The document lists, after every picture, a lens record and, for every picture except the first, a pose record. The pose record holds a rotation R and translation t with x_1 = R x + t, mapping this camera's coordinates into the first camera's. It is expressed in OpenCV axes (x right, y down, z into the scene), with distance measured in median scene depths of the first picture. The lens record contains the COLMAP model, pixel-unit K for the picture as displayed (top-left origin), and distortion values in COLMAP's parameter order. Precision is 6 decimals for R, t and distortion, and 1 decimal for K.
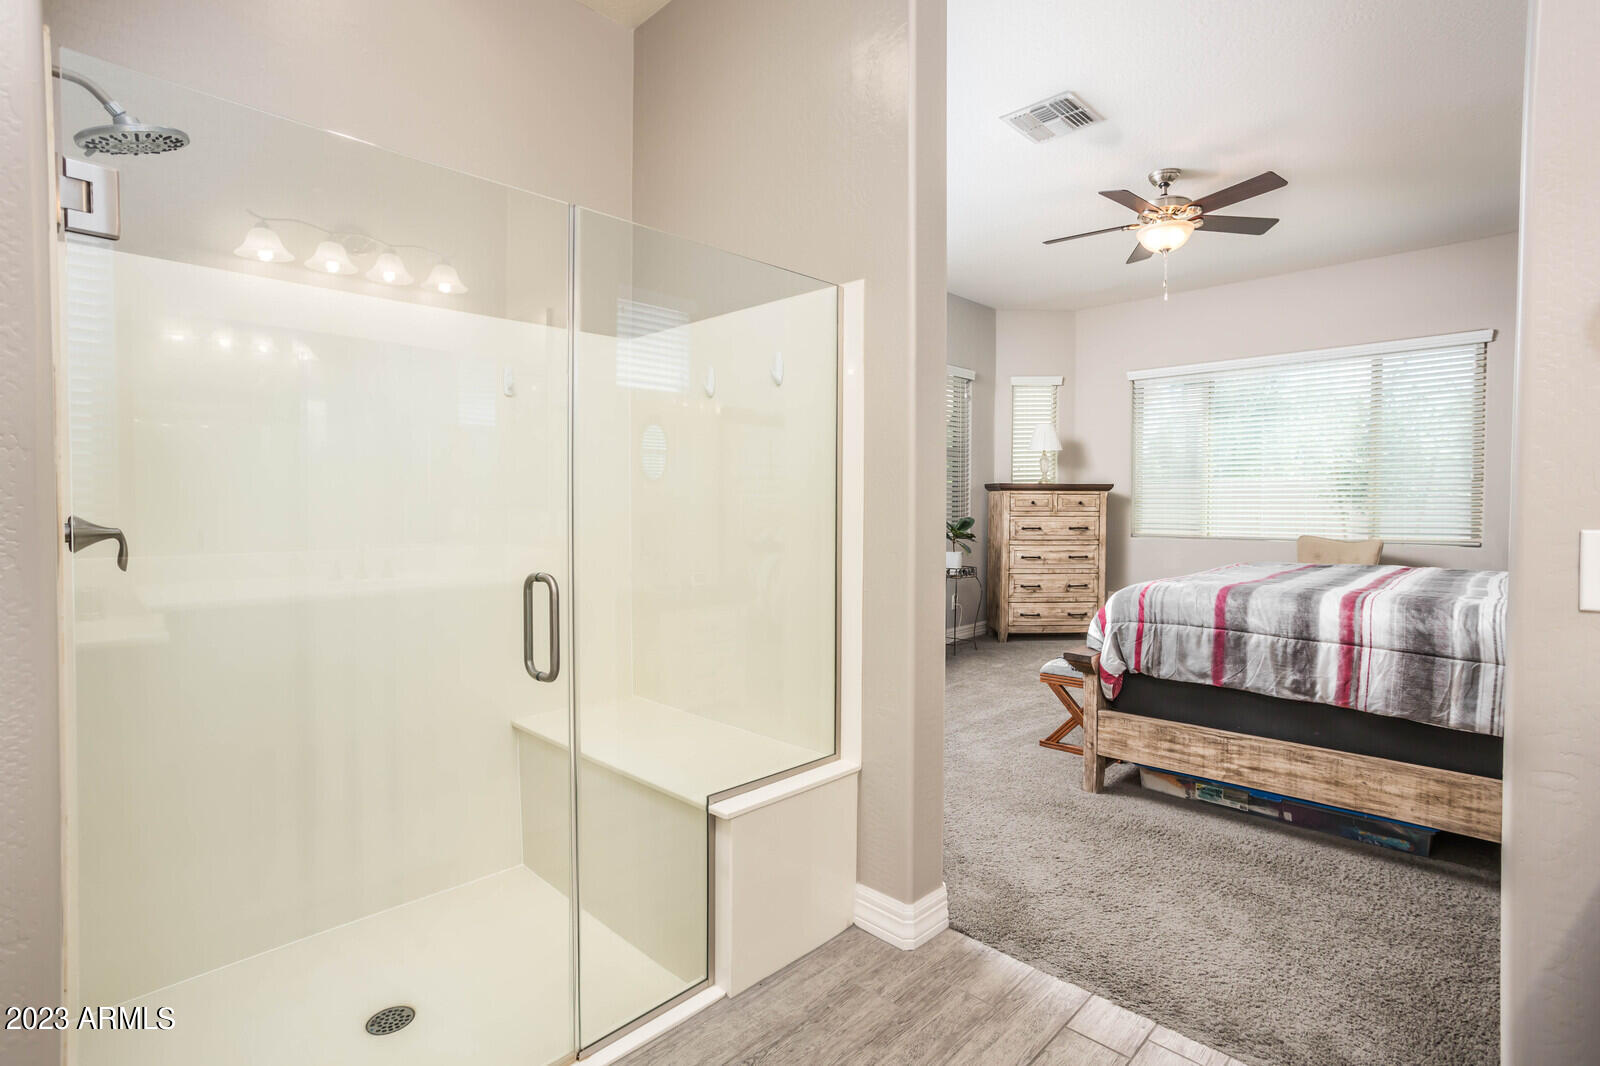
lens RADIAL K [[756.1, 0, 801.5], [0, 756.1, 524.1], [0, 0, 1]] dist [0.003764, -0.000280]
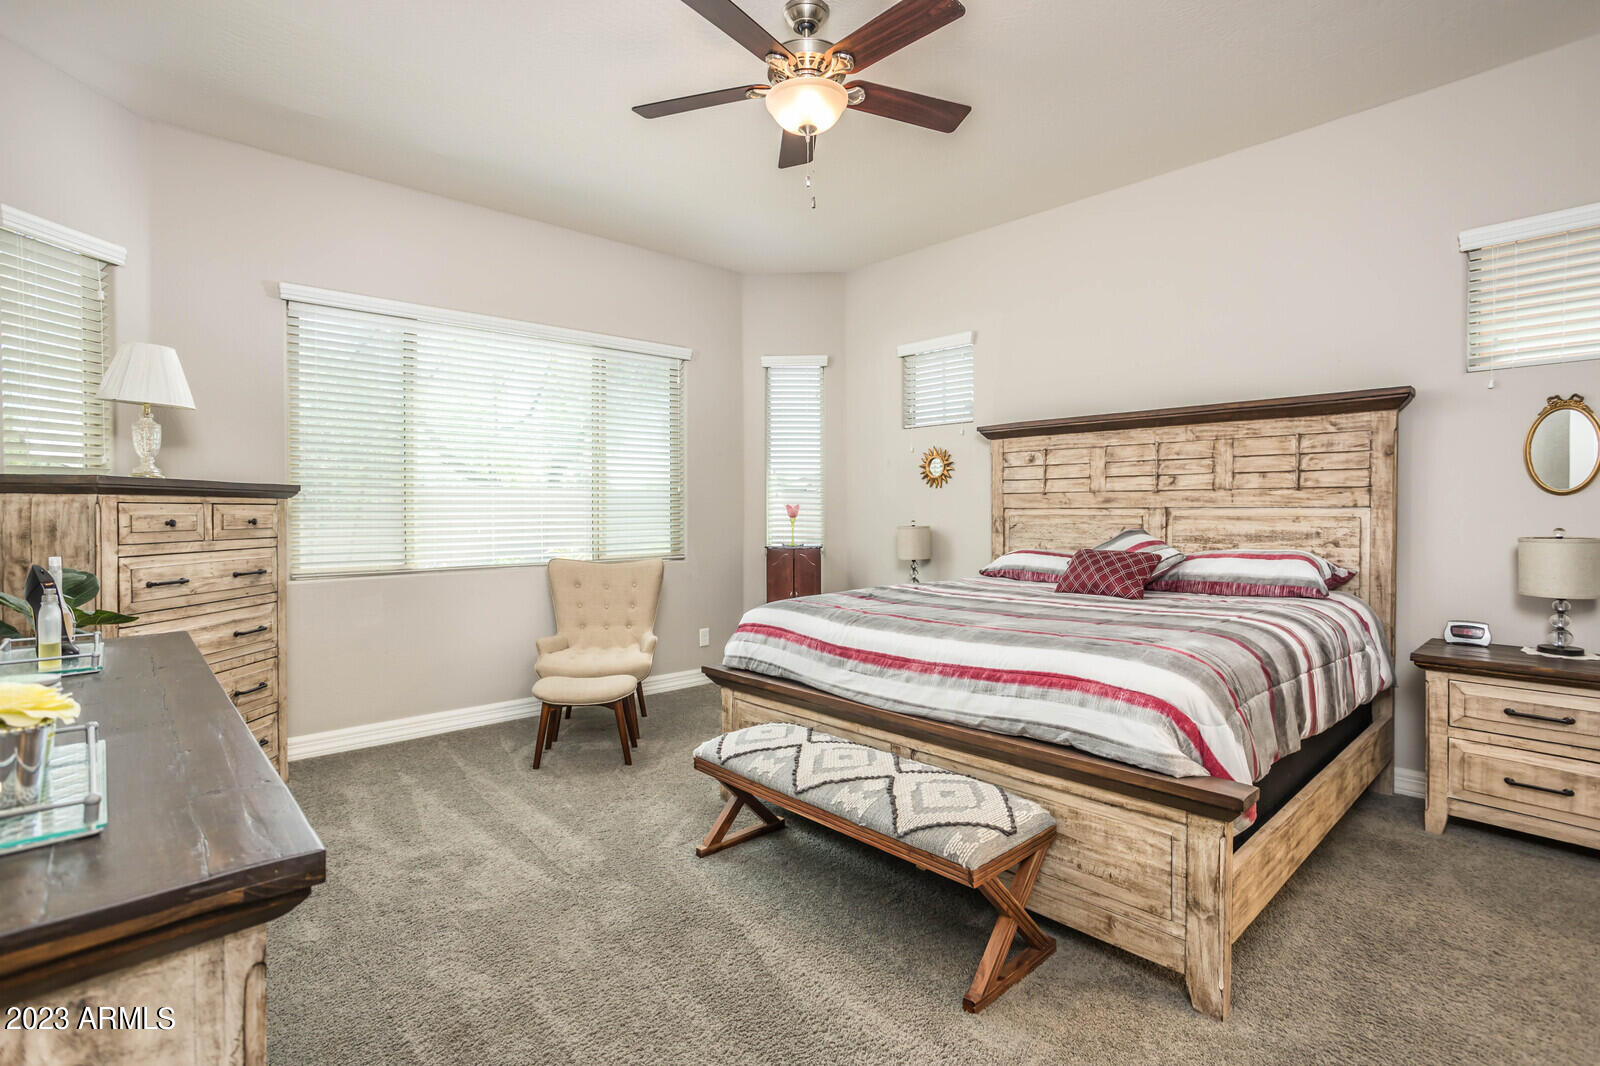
lens RADIAL K [[770.7, 0, 801.4], [0, 770.7, 524.0], [0, 0, 1]] dist [-0.062863, 0.042048]
pose [[0.064723, -0.022250, 0.997655, -0.100120], [0.025264, 0.999467, 0.020652, -0.027409], [-0.997583, 0.023868, 0.065251, 0.608228]]
